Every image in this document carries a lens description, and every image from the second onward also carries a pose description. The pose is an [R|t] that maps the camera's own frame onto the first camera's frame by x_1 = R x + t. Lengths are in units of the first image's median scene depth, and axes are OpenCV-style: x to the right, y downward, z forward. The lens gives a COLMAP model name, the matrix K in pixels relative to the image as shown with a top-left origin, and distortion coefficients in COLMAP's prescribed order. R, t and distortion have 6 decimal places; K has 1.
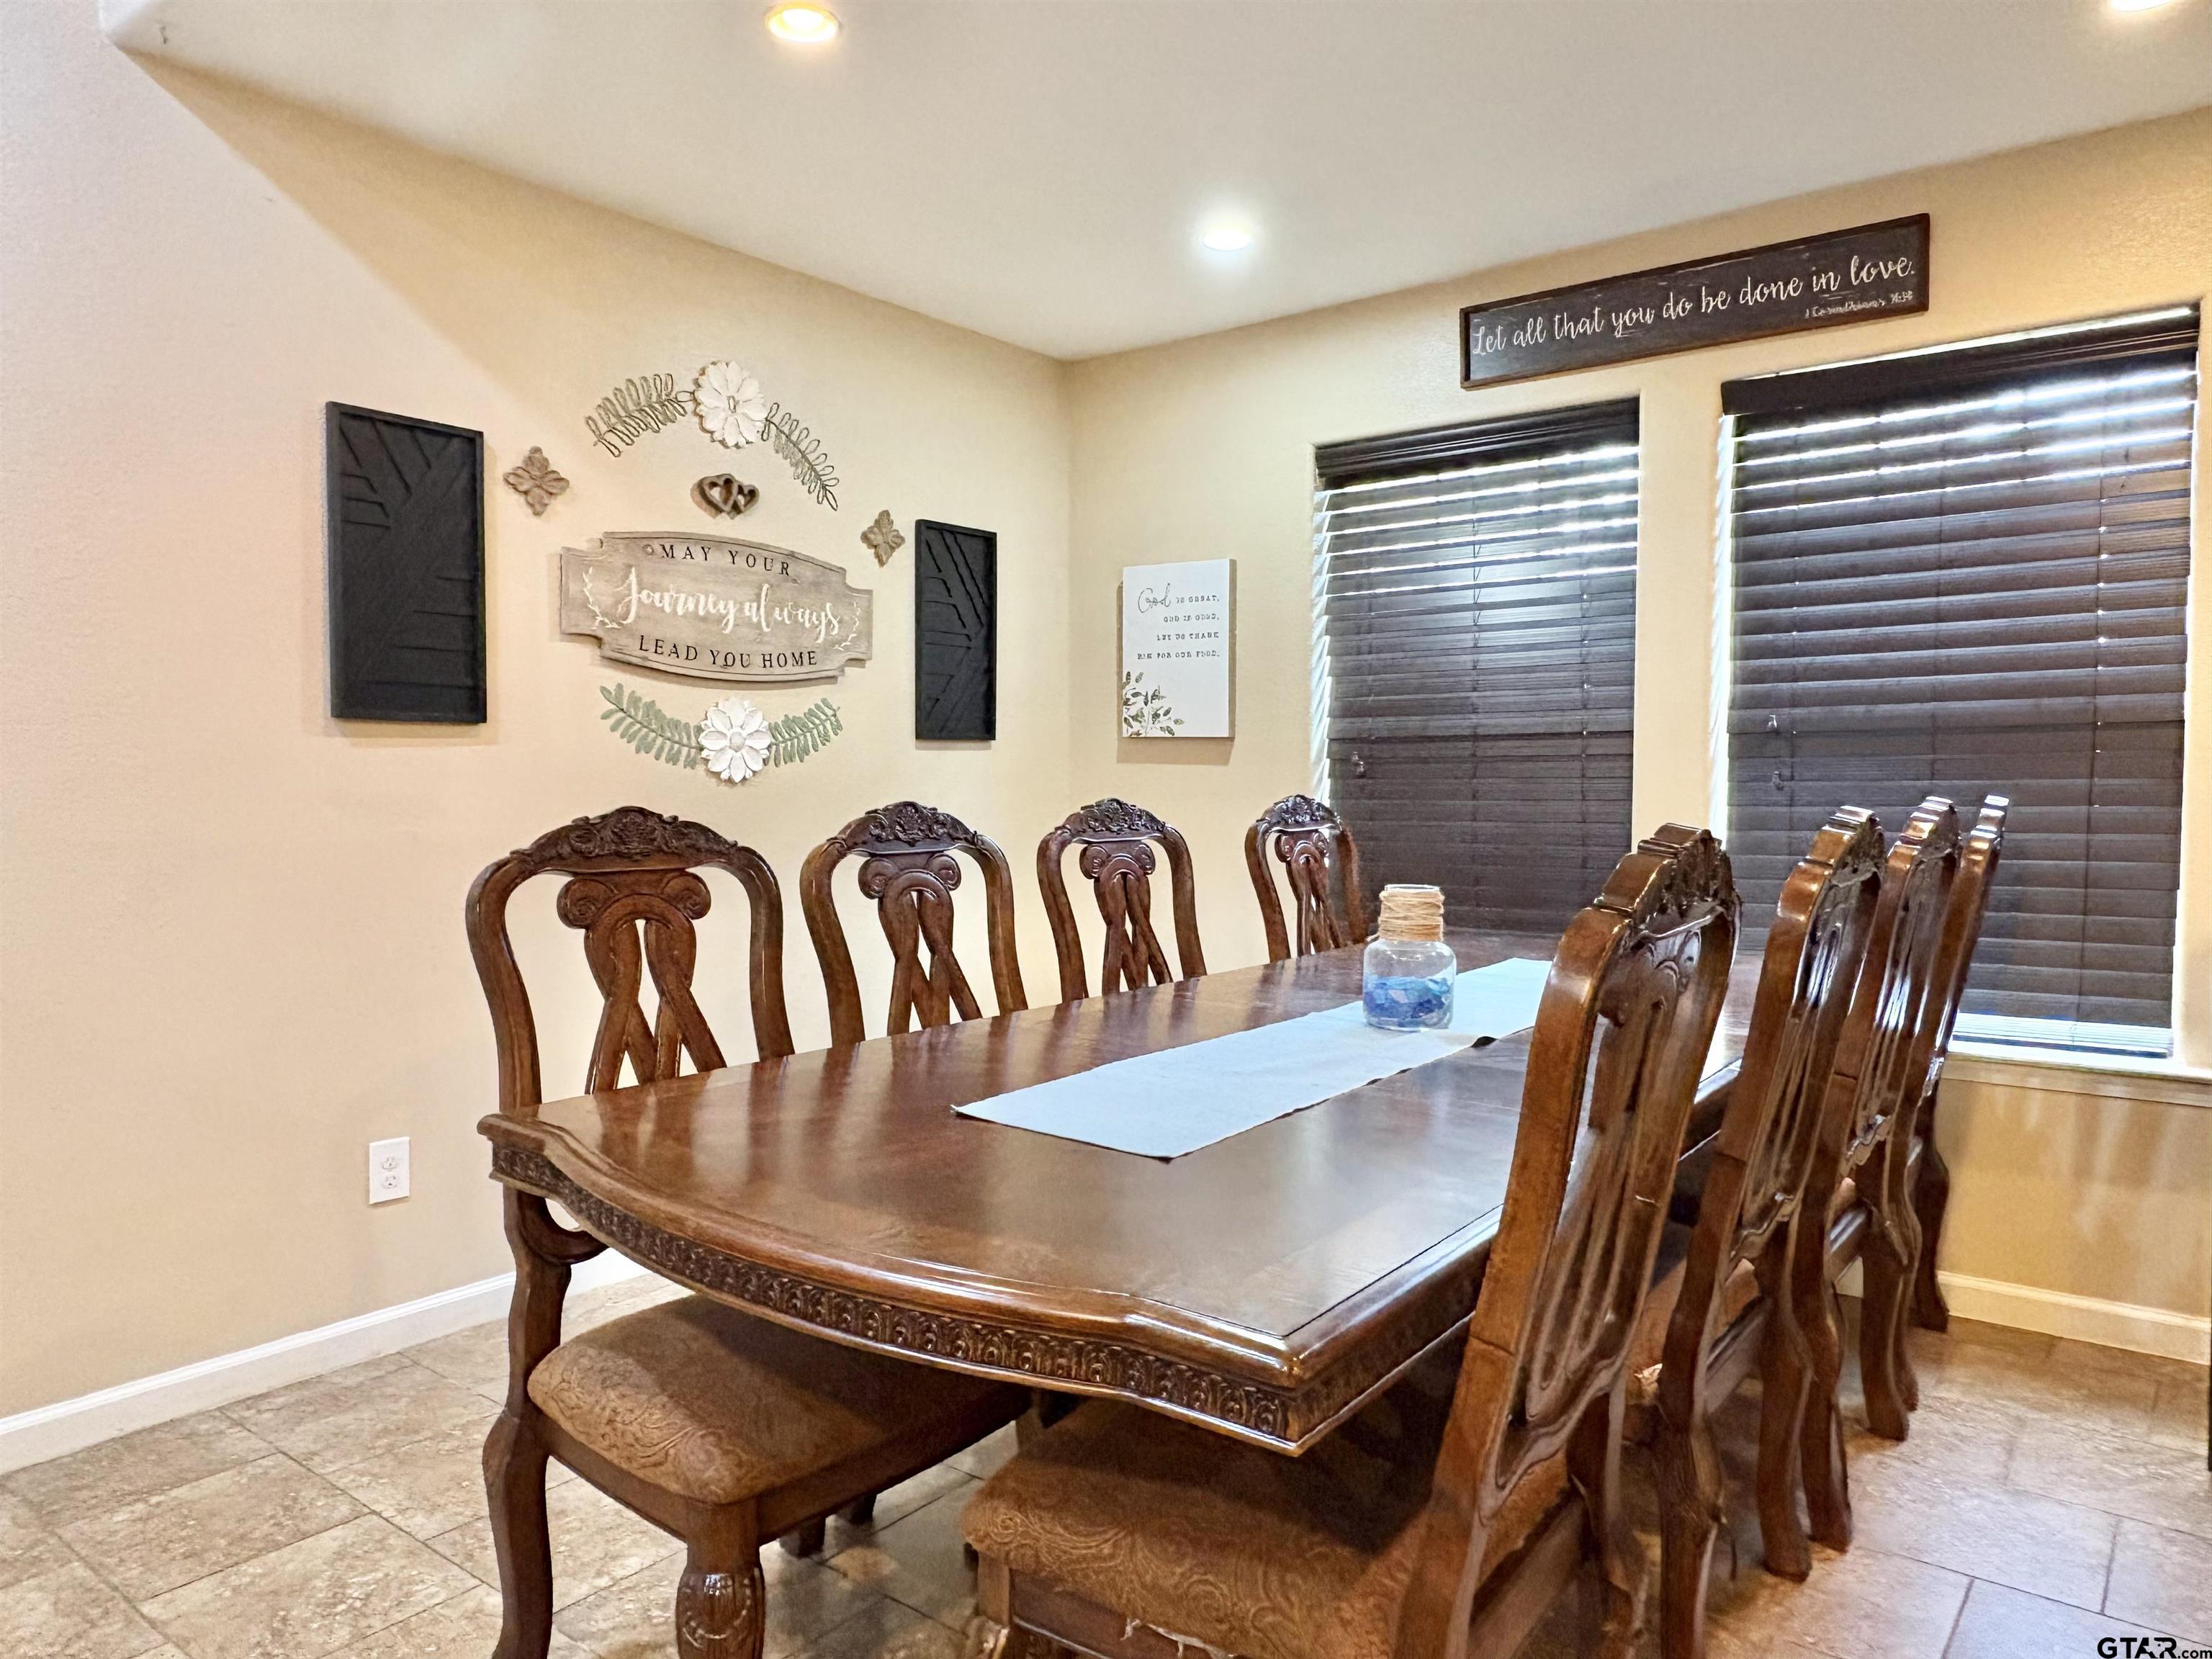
lens RADIAL K [[1495.2, 0, 1089.6], [0, 1495.2, 831.1], [0, 0, 1]] dist [-0.000526, -0.000085]
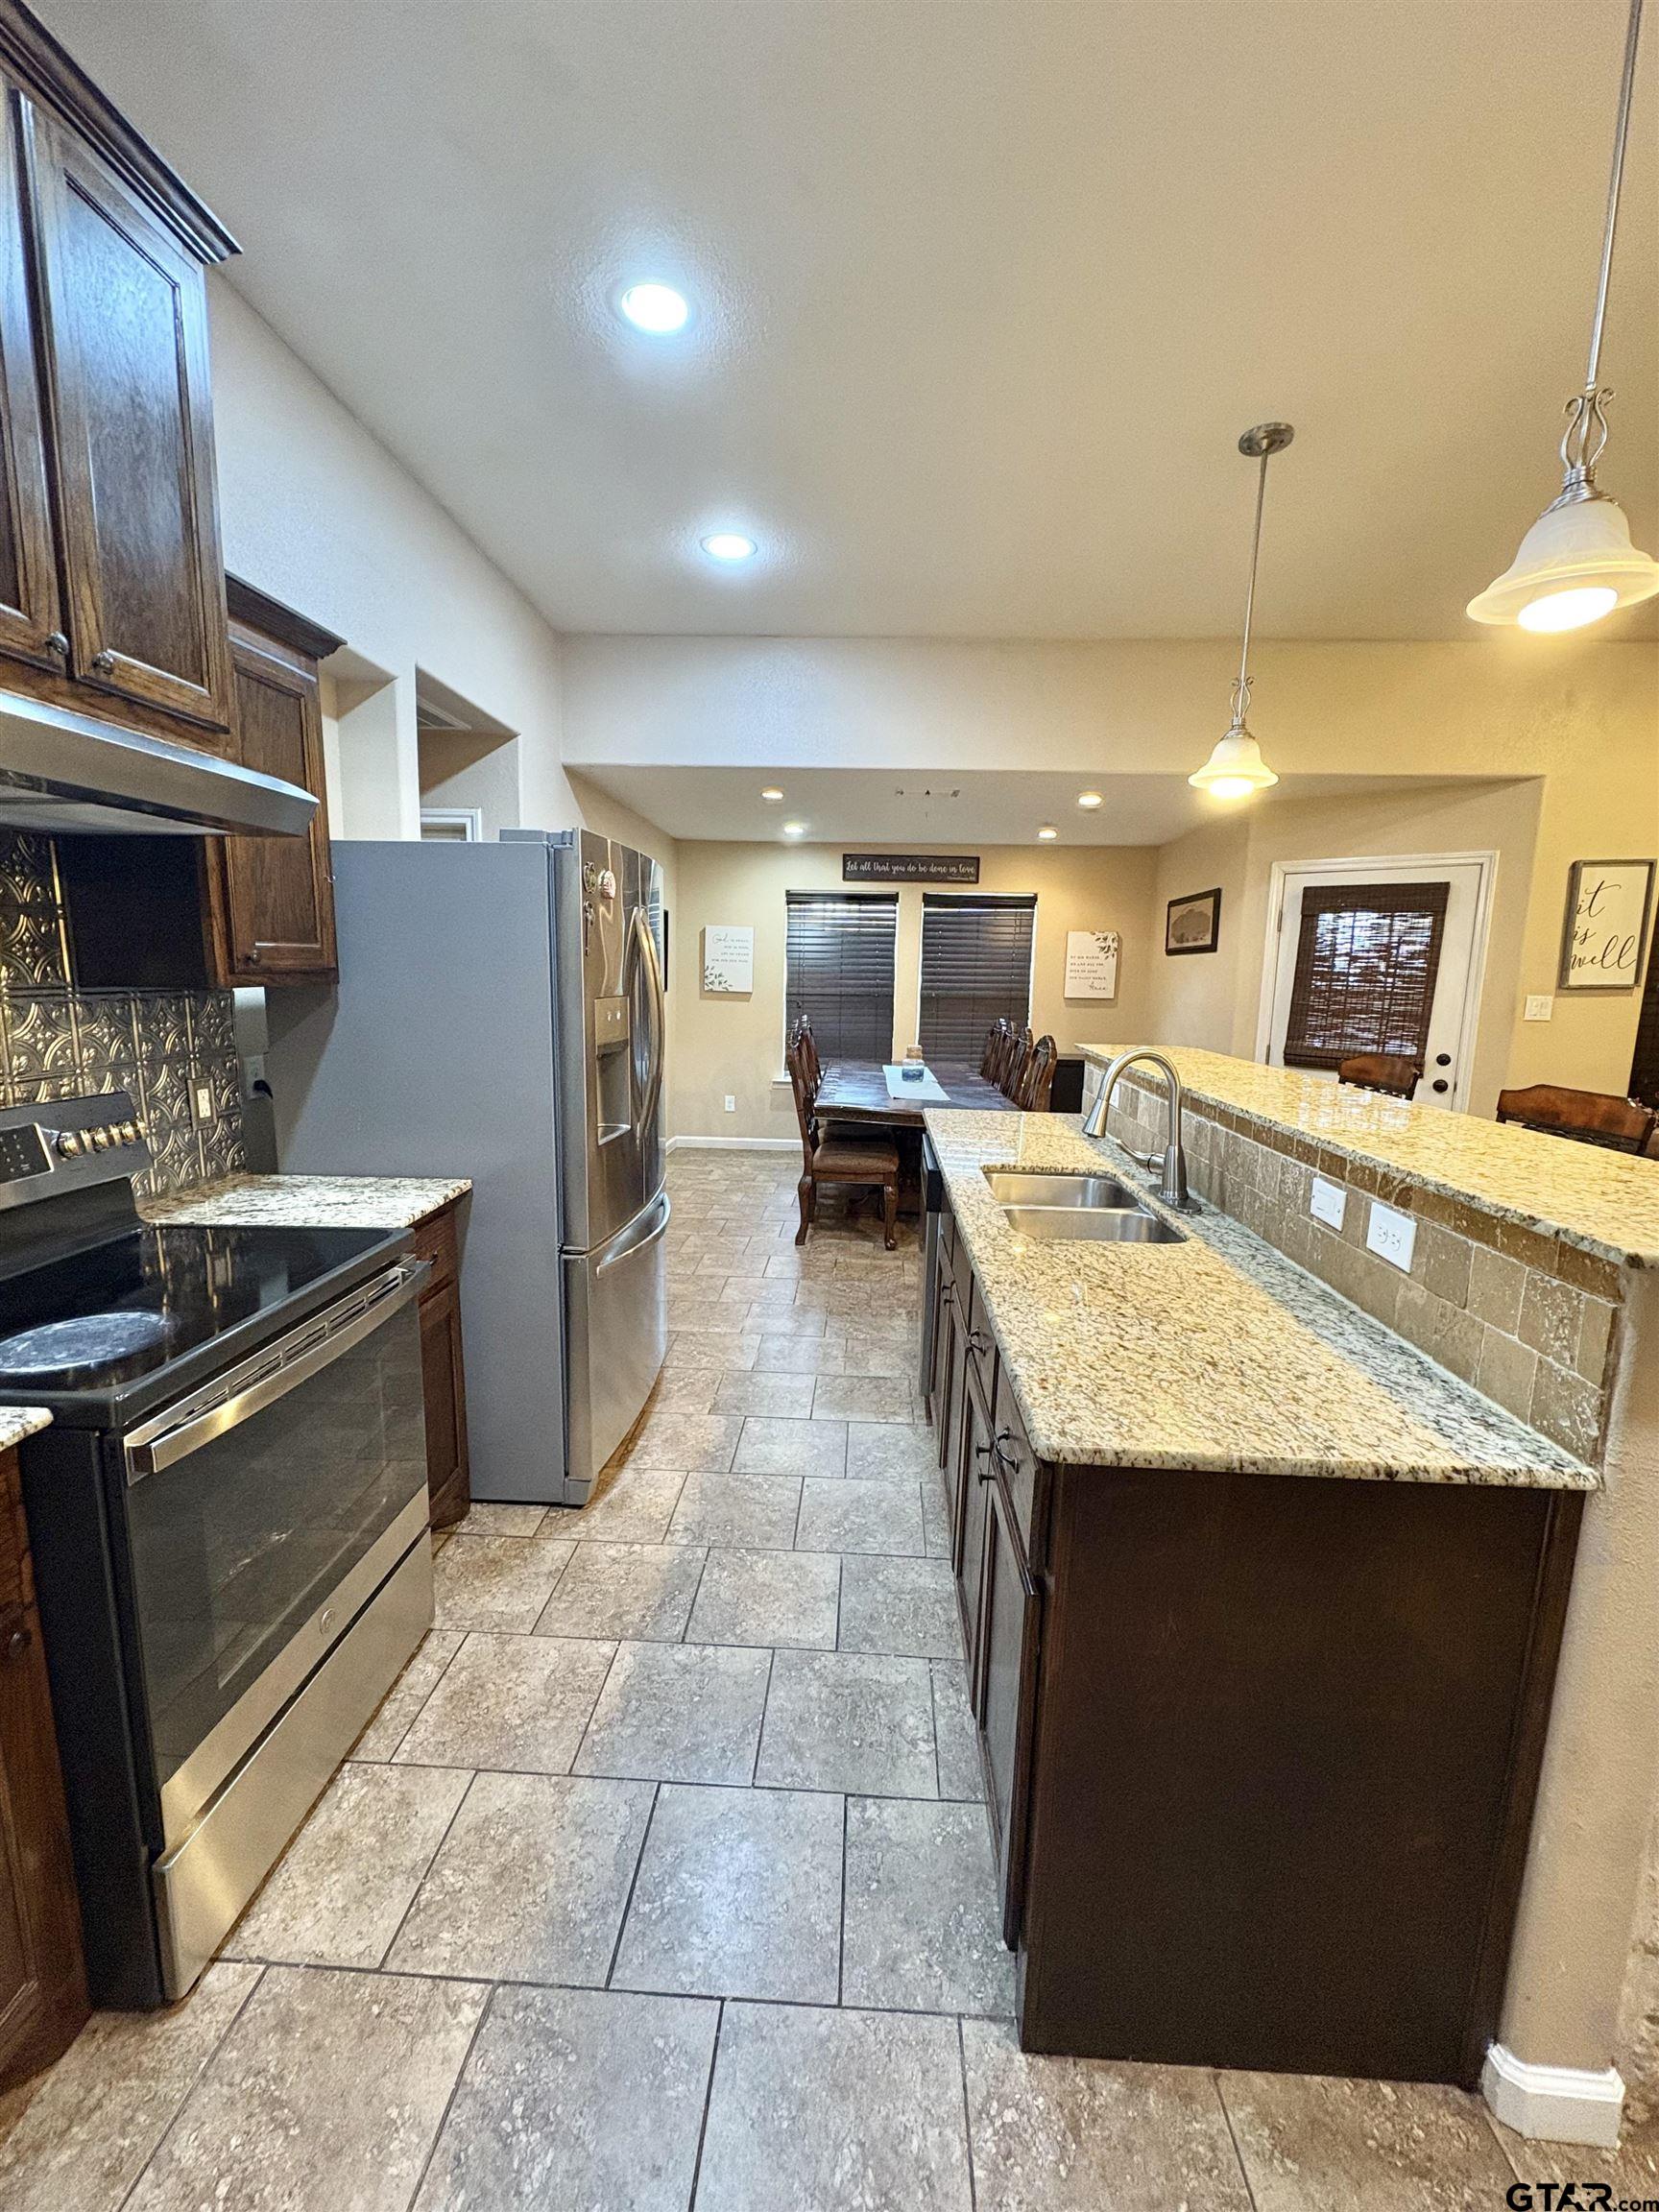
lens RADIAL K [[901.7, 0, 833.3], [0, 901.7, 1113.7], [0, 0, 1]] dist [-0.000952, -0.000116]
pose [[0.808299, -0.069872, 0.584612, -0.956583], [-0.000954, 0.992776, 0.119975, -0.048707], [-0.588772, -0.097533, 0.802393, -0.557799]]
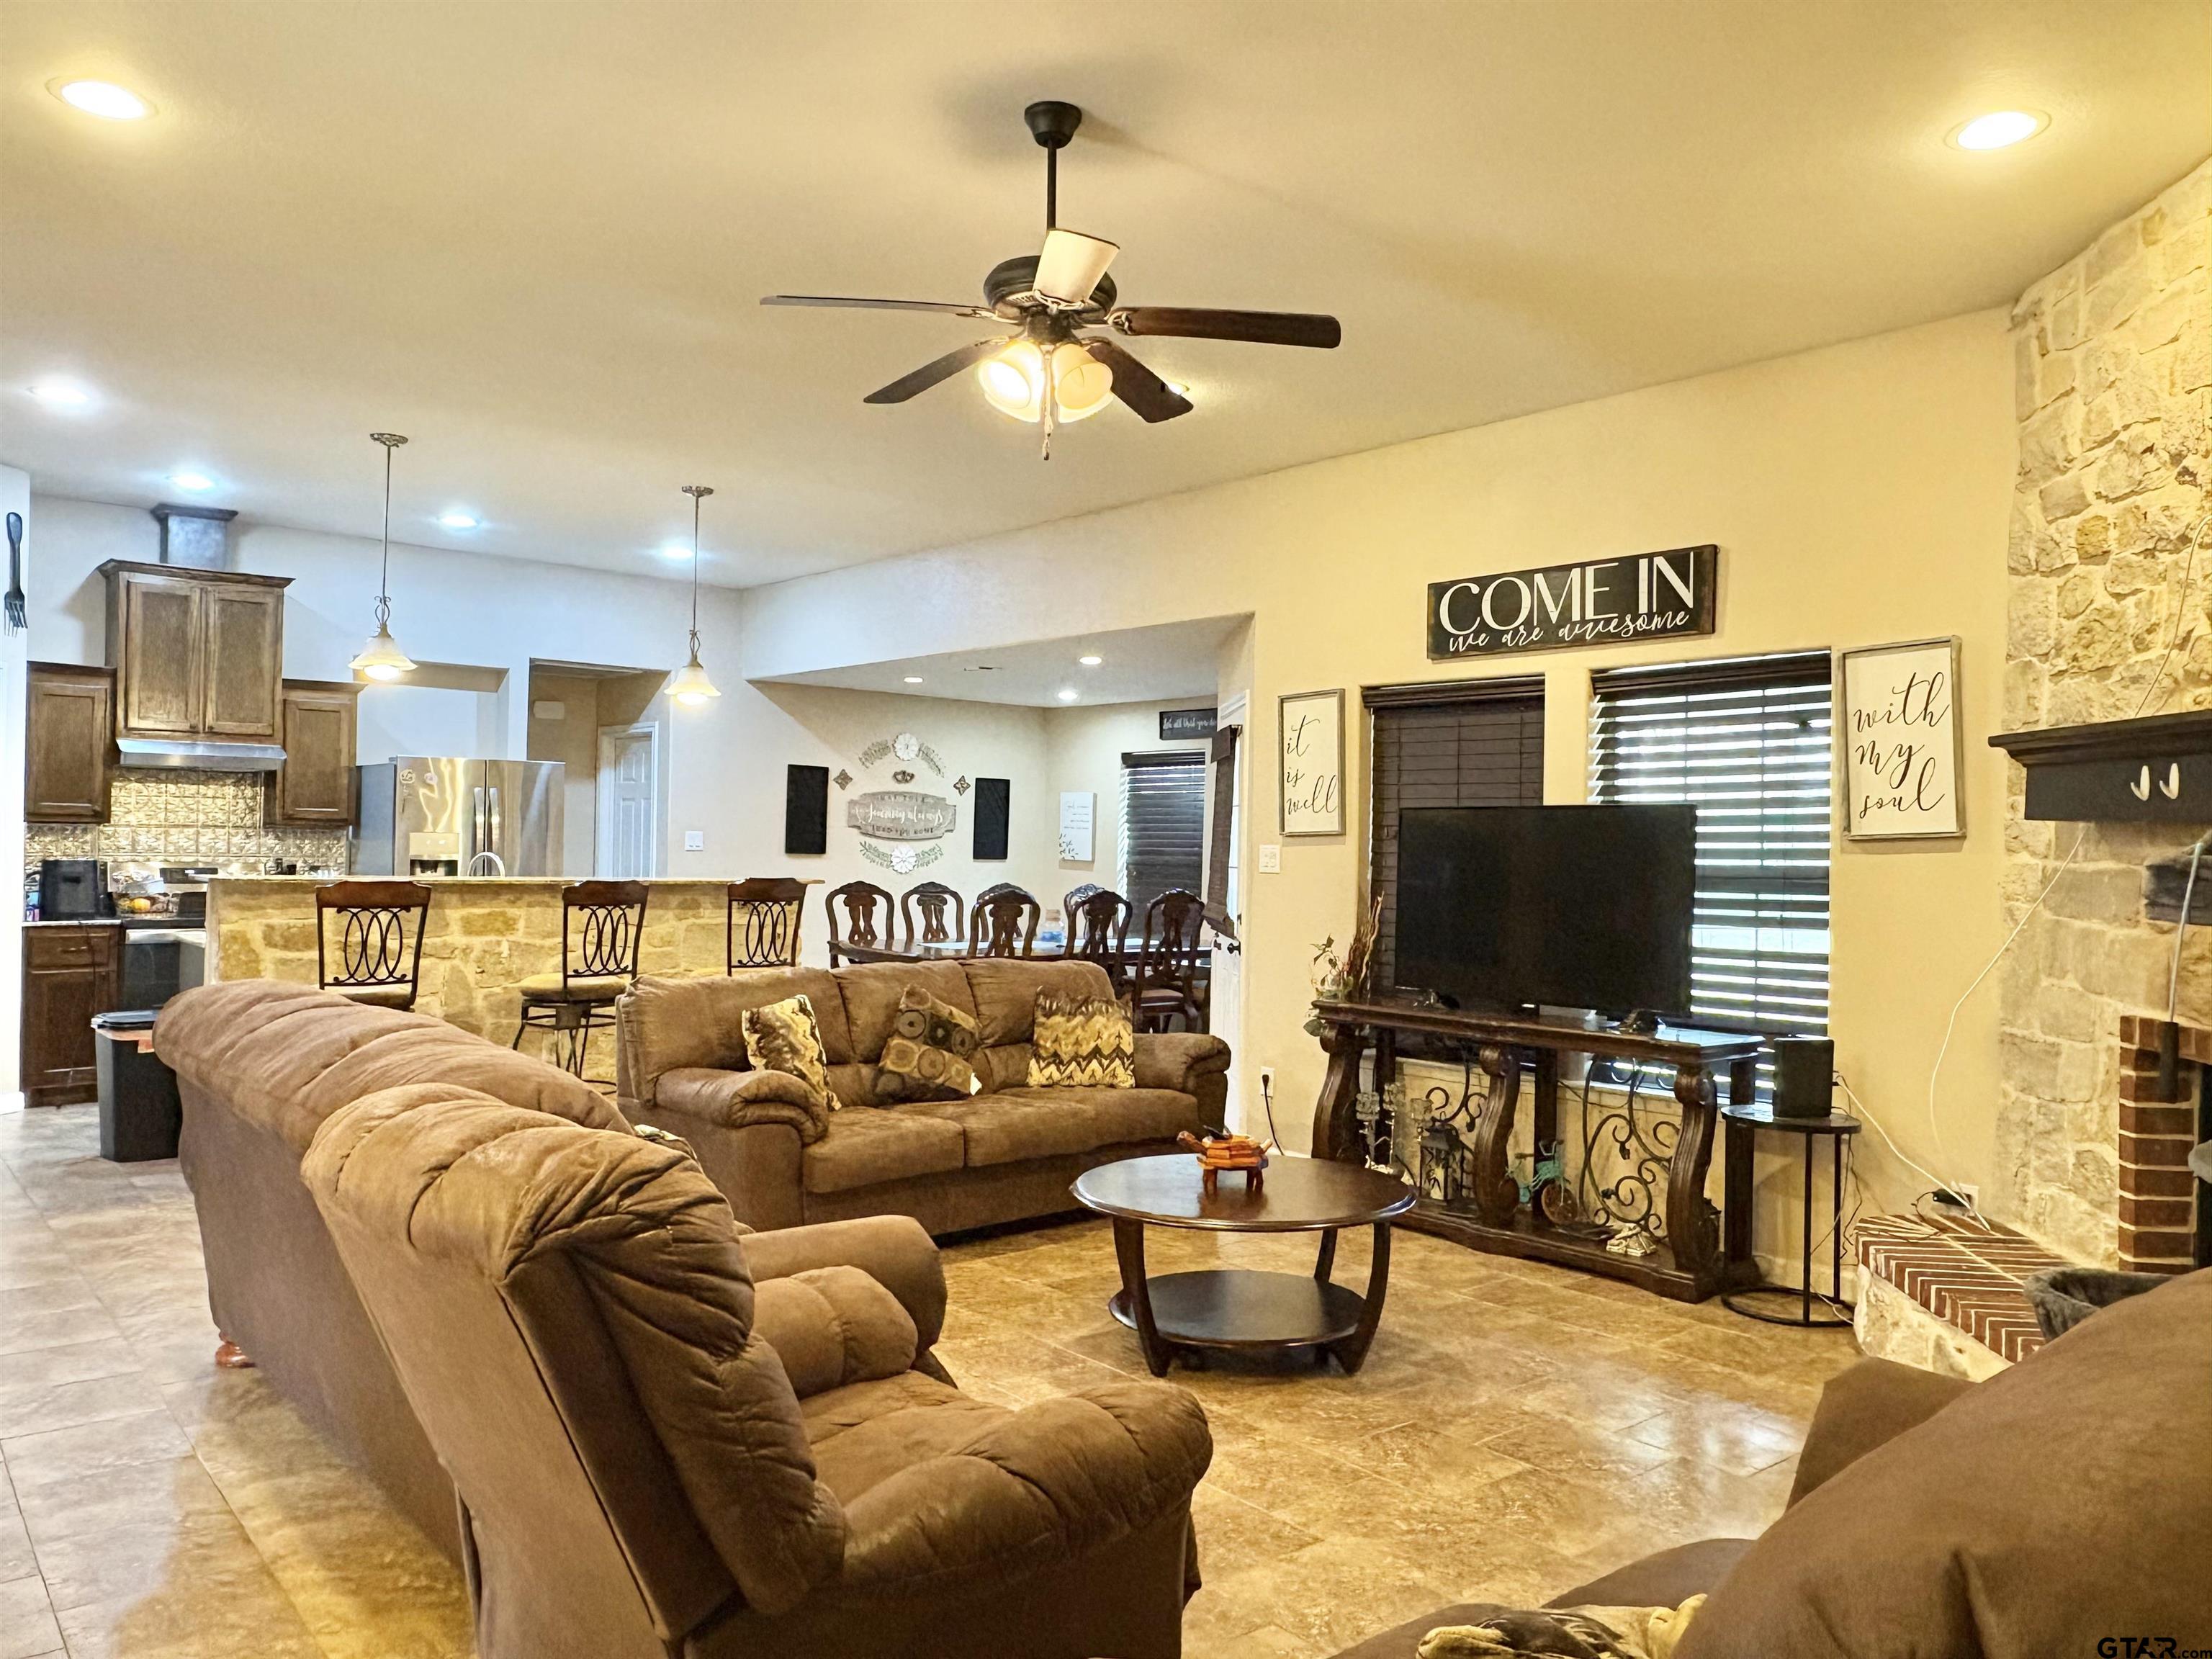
lens RADIAL K [[1590.1, 0, 1104.7], [0, 1590.1, 840.2], [0, 0, 1]] dist [-0.002575, -0.003071]
pose [[0.982941, 0.028161, -0.181753, 0.752229], [-0.036728, 0.998359, -0.043945, 0.026703], [0.180218, 0.049871, 0.982362, -2.094198]]
